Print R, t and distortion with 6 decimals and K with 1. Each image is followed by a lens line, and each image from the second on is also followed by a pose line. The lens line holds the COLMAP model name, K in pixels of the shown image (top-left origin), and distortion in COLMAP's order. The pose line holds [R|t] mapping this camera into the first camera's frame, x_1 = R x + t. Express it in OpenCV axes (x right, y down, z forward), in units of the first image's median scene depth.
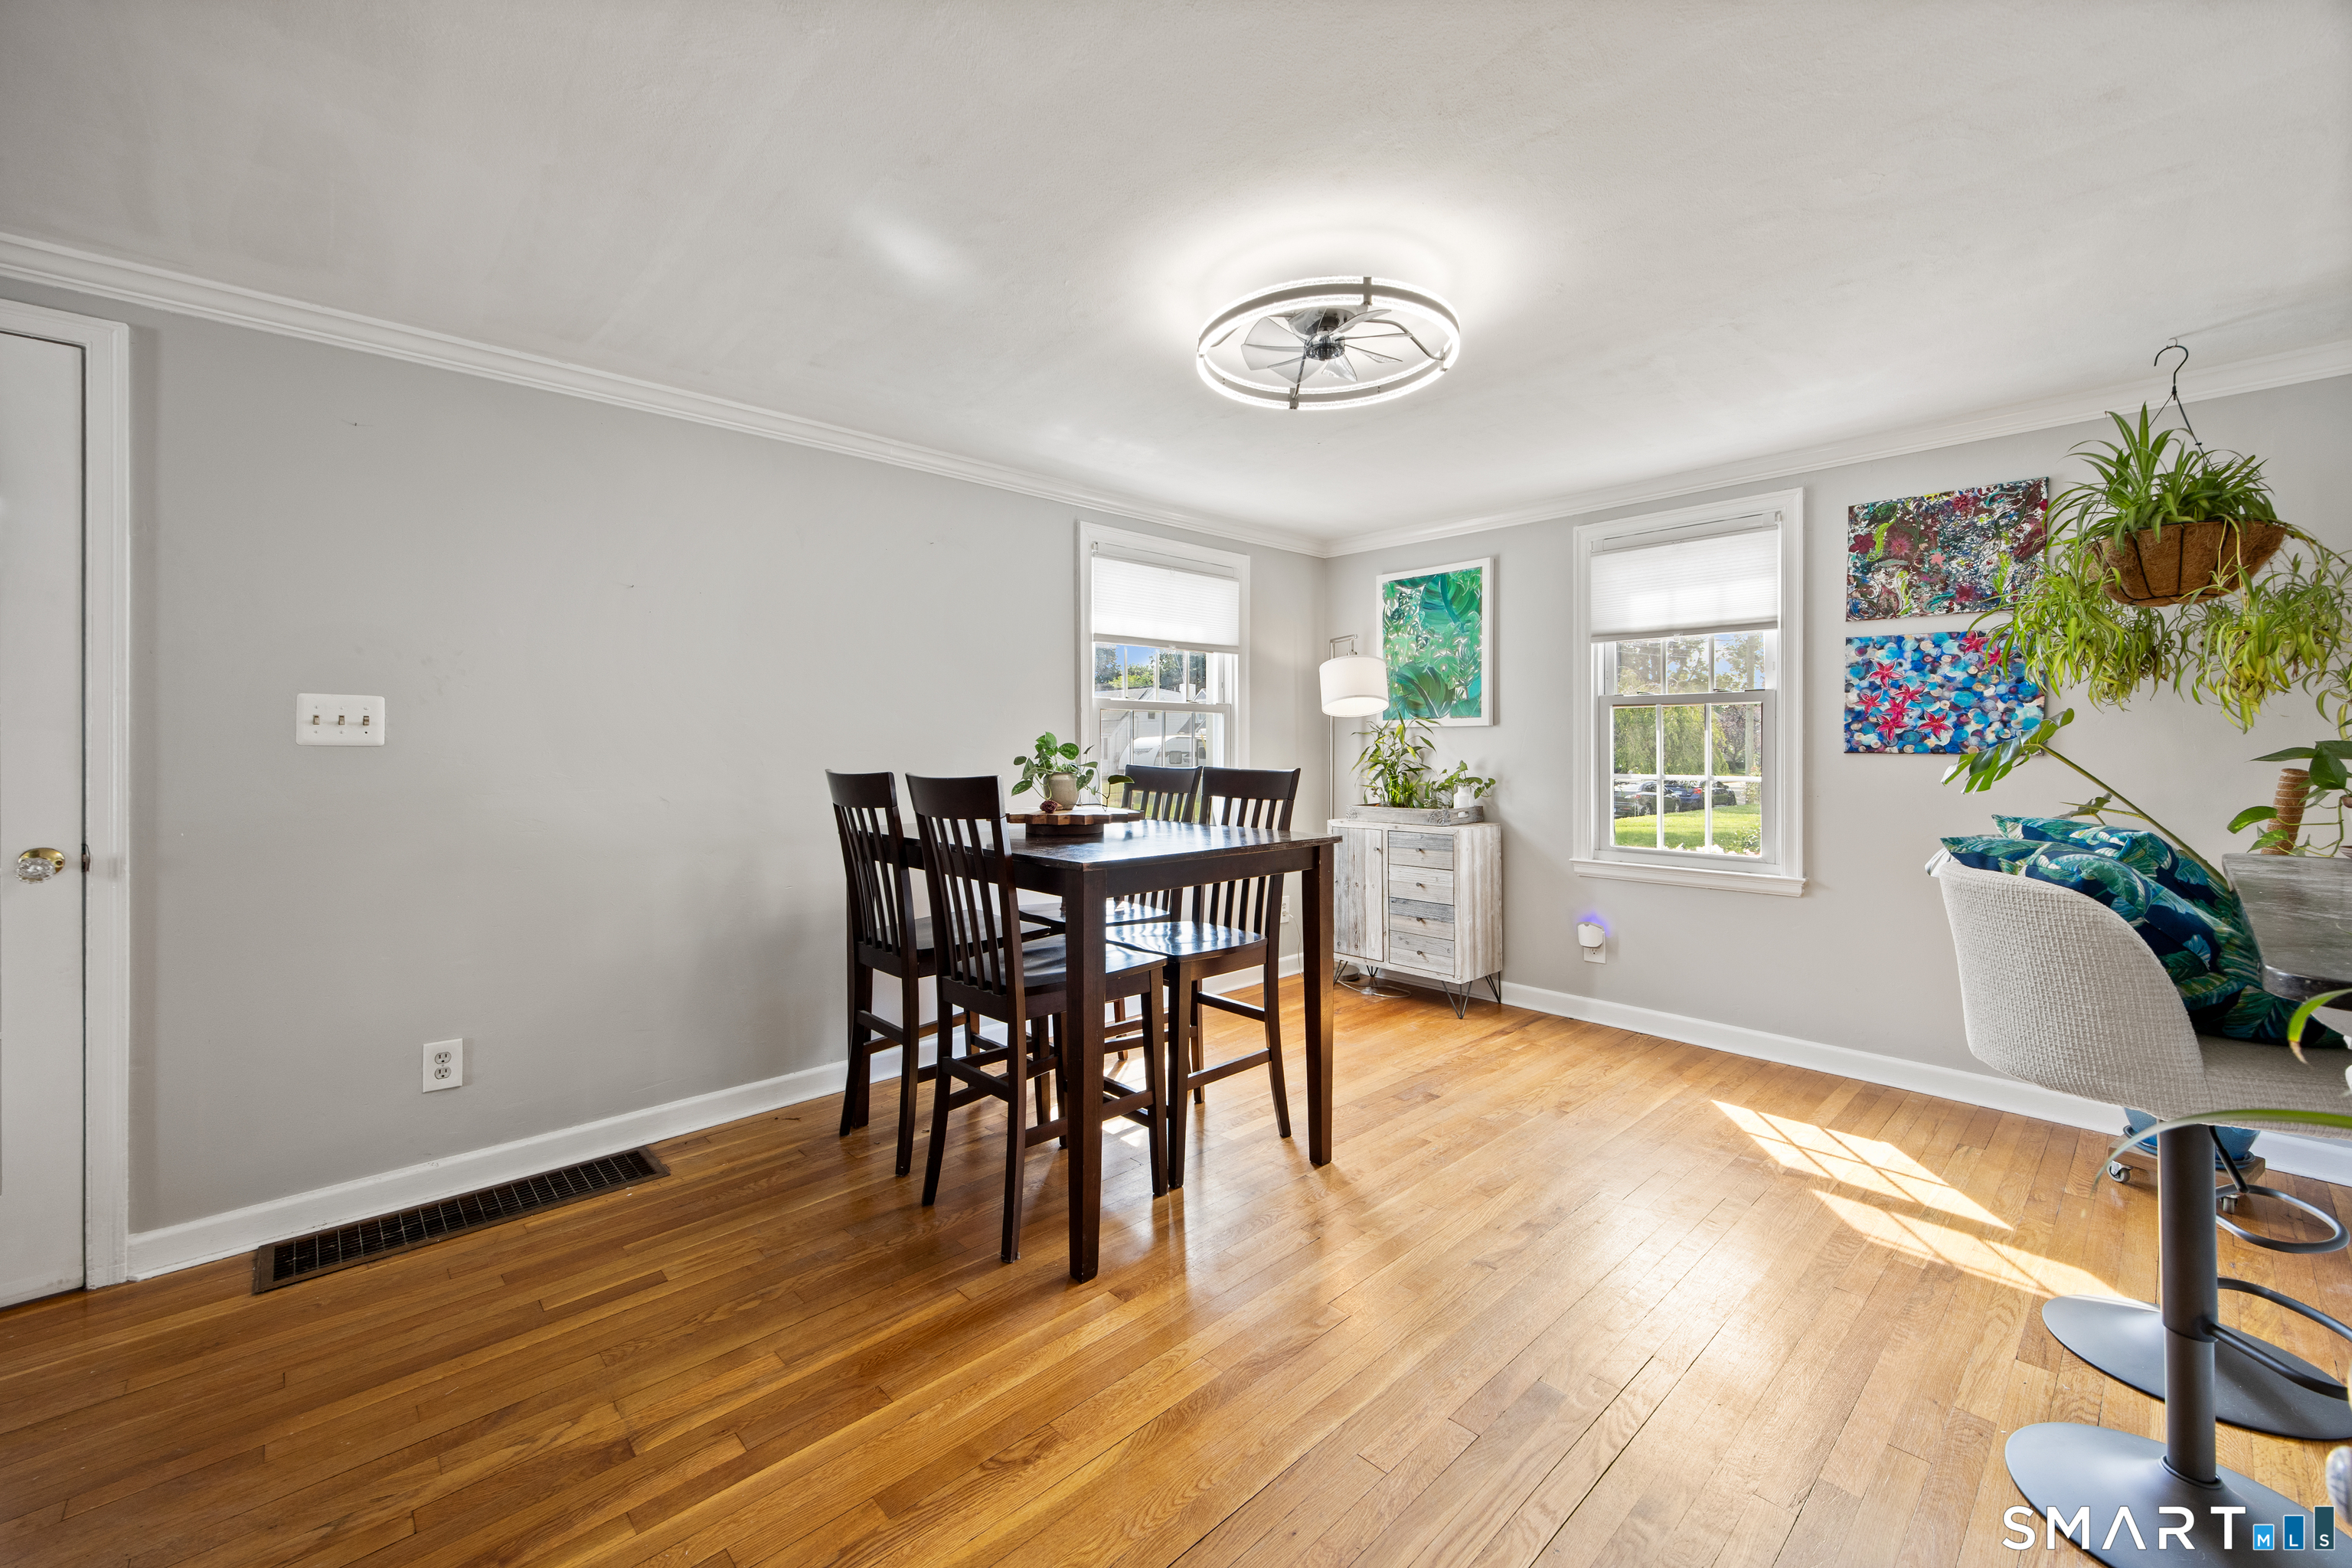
lens RADIAL K [[945.2, 0, 1175.3], [0, 945.2, 747.8], [0, 0, 1]] dist [-0.000223, -0.000012]
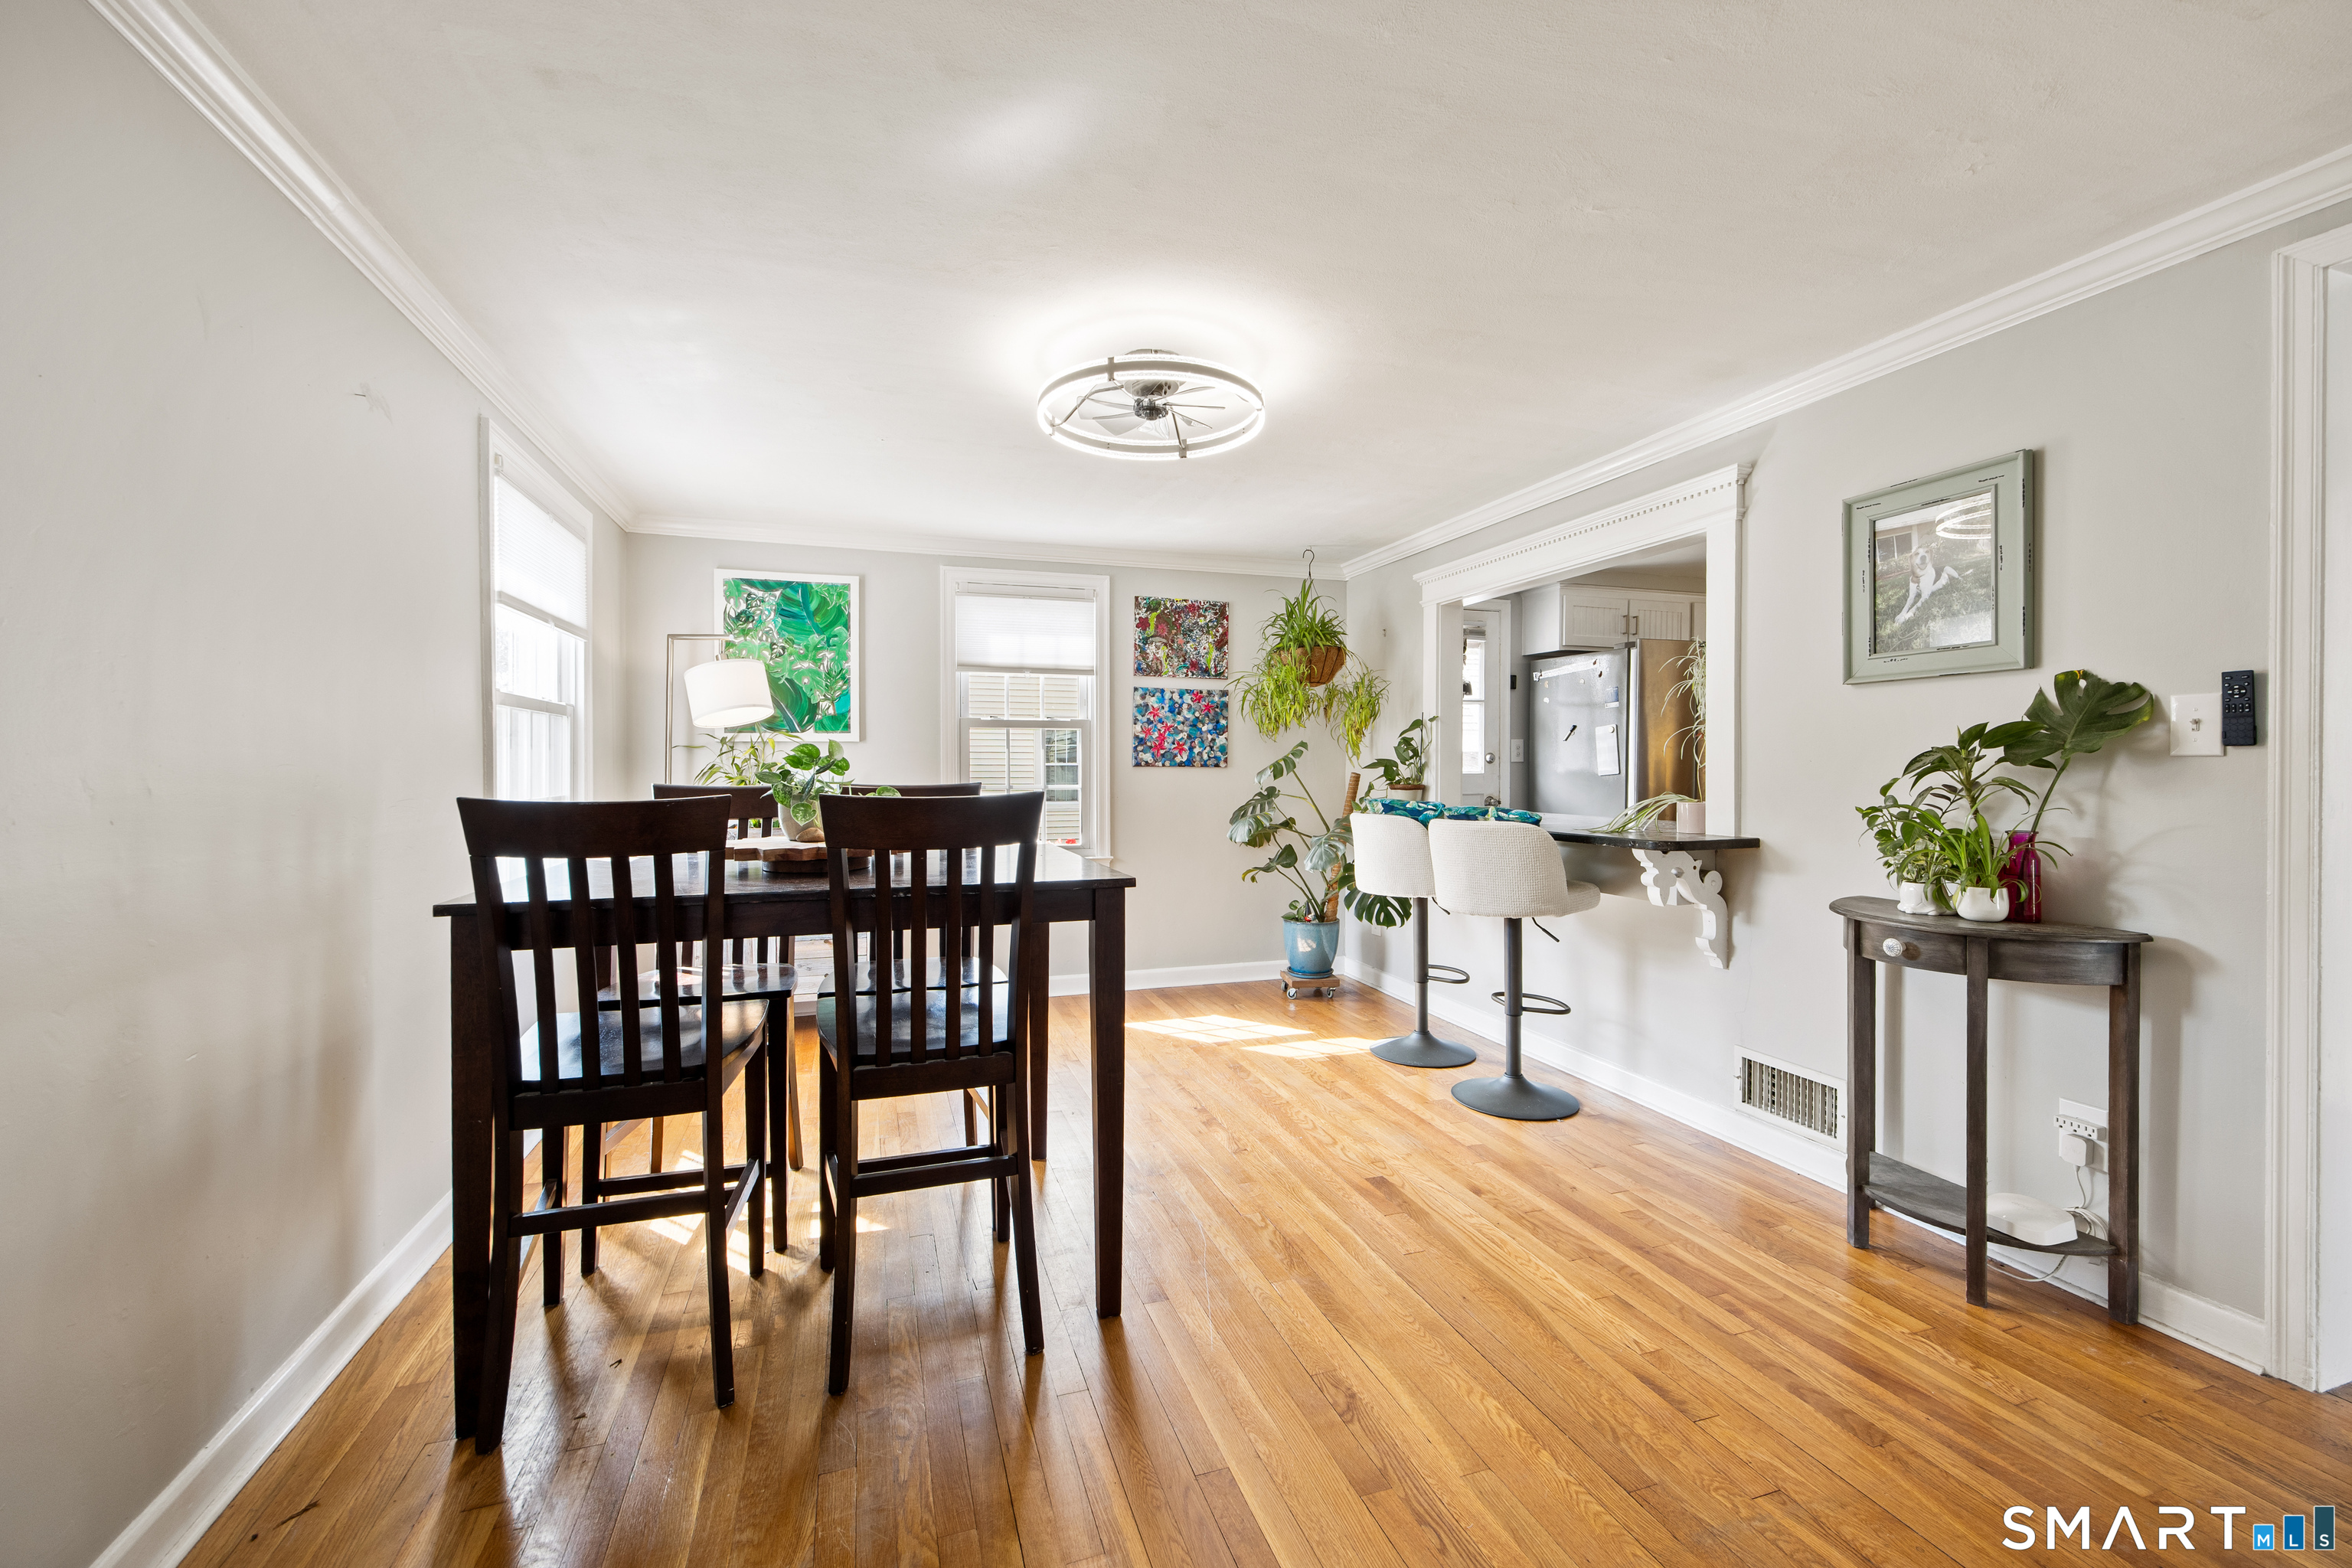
lens RADIAL K [[954.7, 0, 1175.7], [0, 954.7, 766.6], [0, 0, 1]] dist [-0.000540, -0.000105]
pose [[0.418521, -0.002092, 0.908205, -0.602024], [0.002078, 0.999997, 0.001345, 0.003788], [-0.908205, 0.001325, 0.418524, 0.339183]]
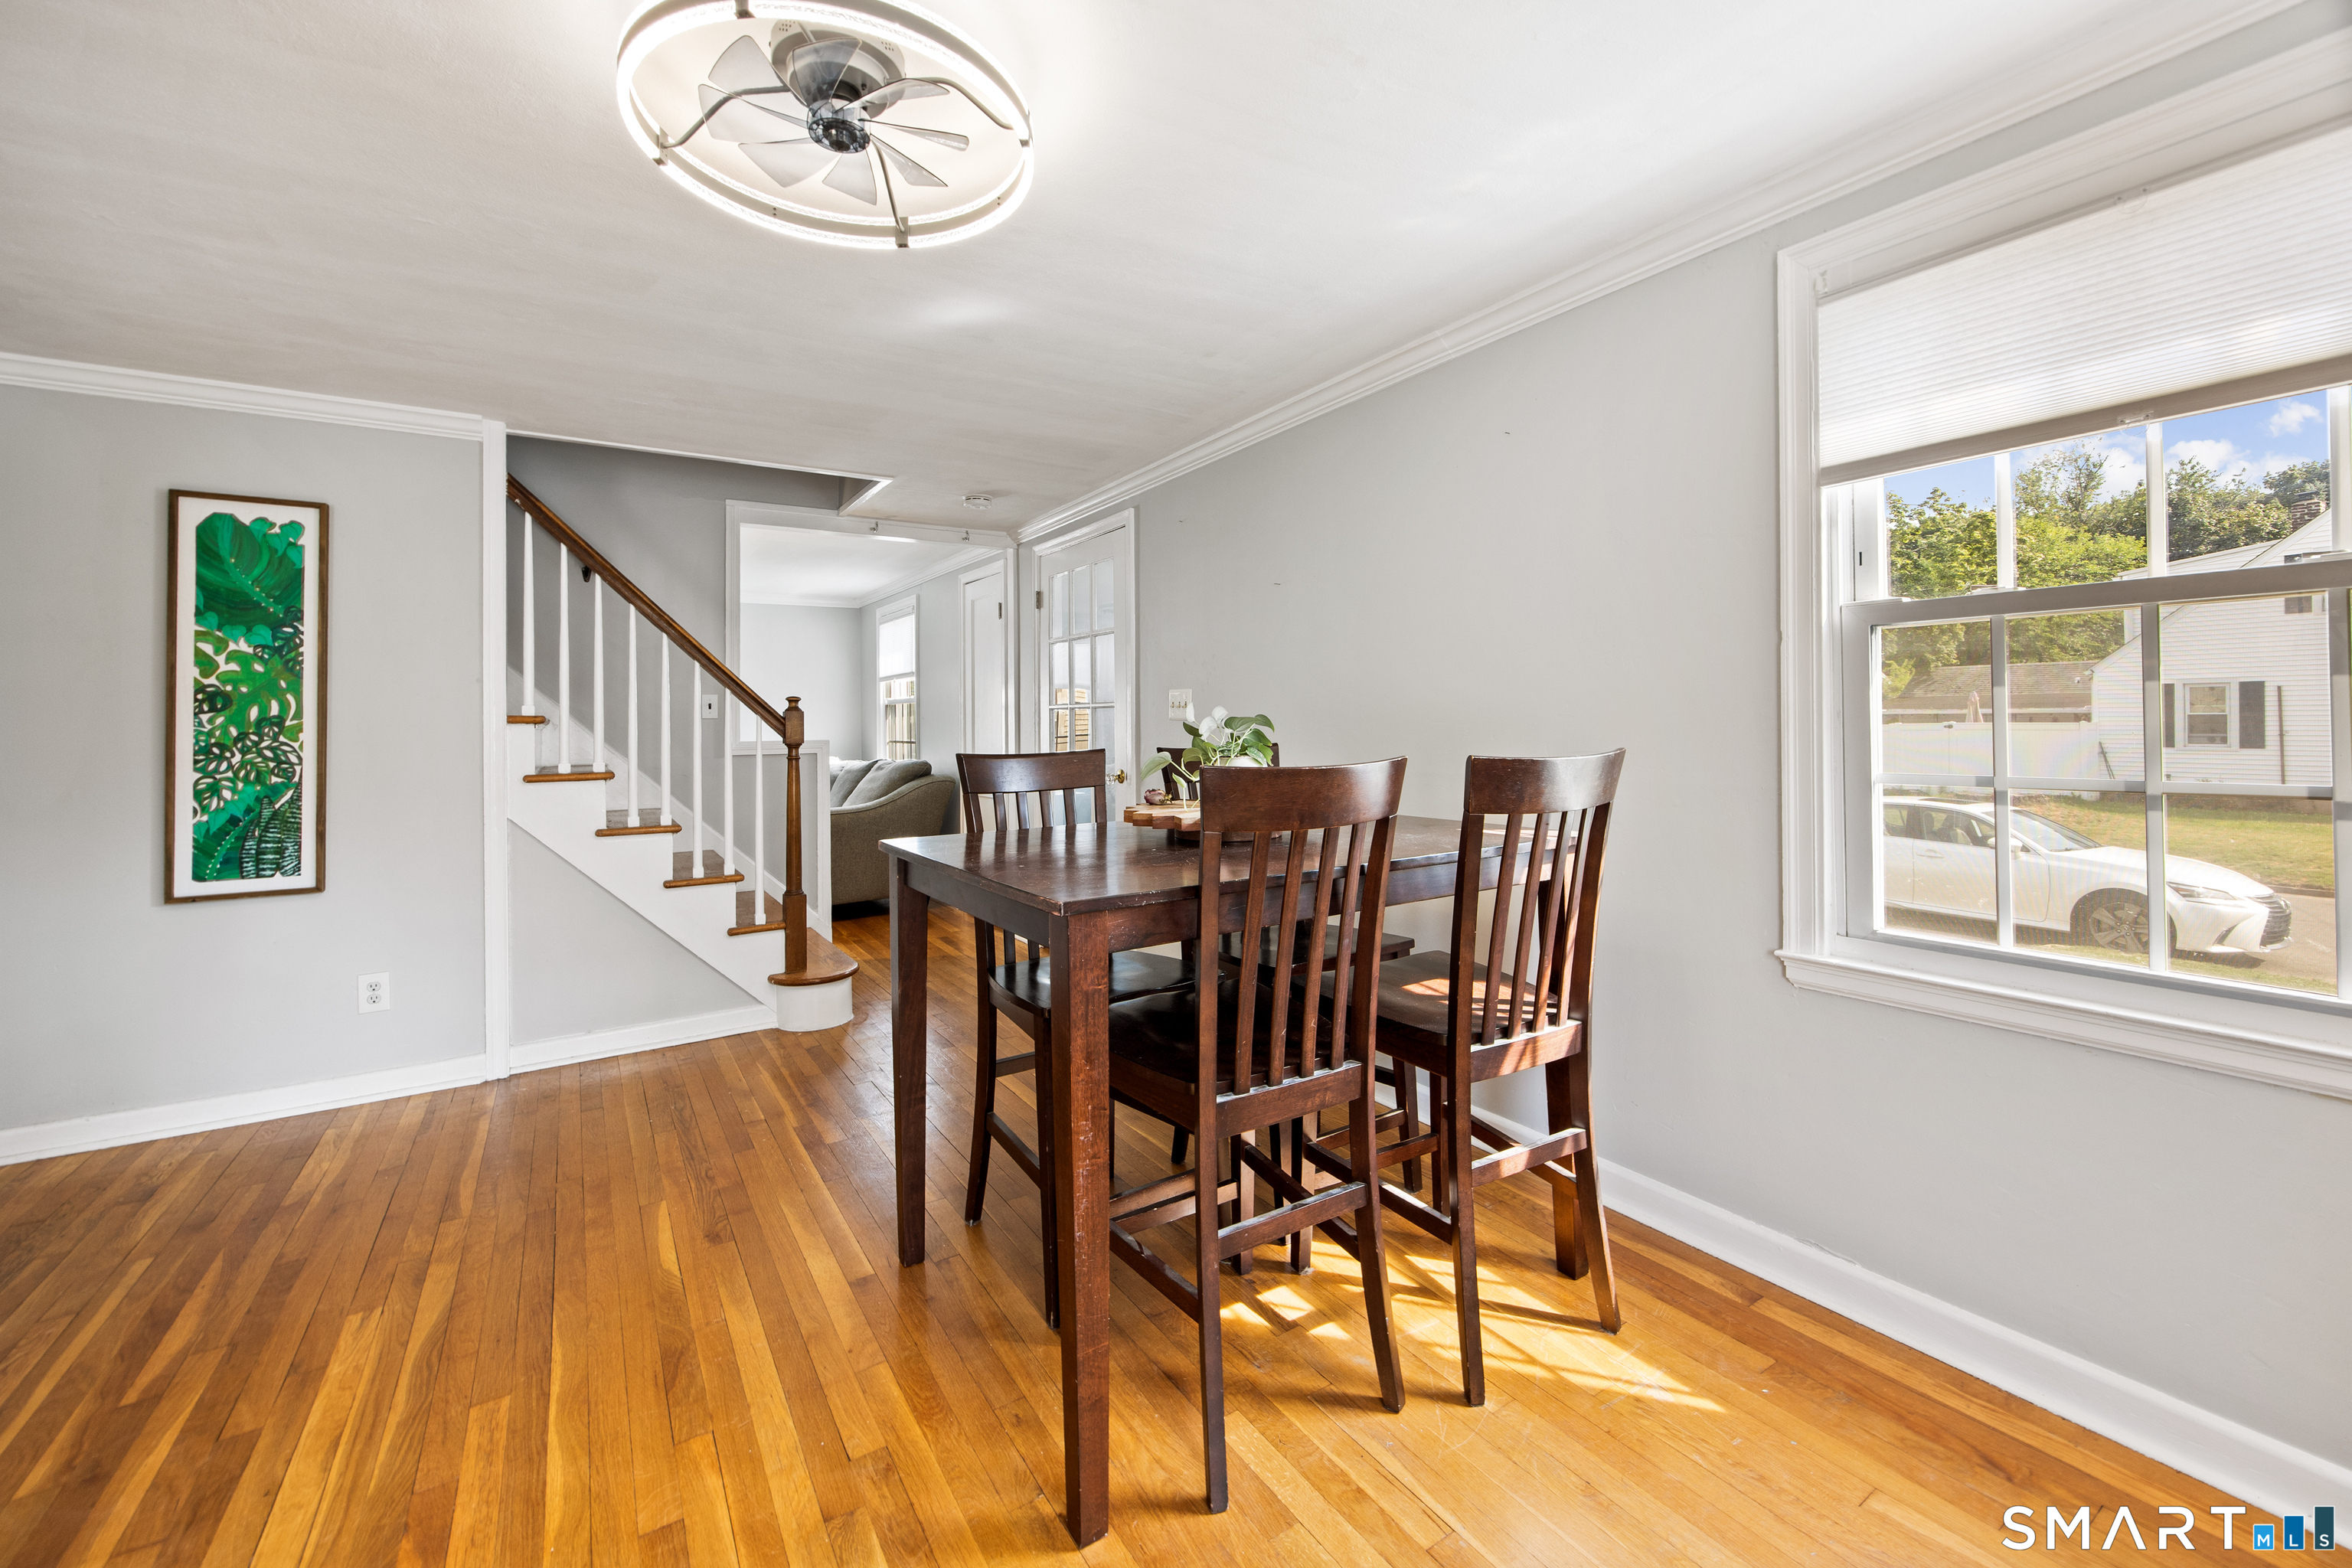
lens RADIAL K [[949.4, 0, 1169.8], [0, 949.4, 704.6], [0, 0, 1]] dist [-0.000398, -0.000053]
pose [[-0.186106, -0.009333, -0.982485, 0.533587], [0.017362, 0.999768, -0.012786, -0.003553], [0.982376, -0.019437, -0.185901, 0.931989]]
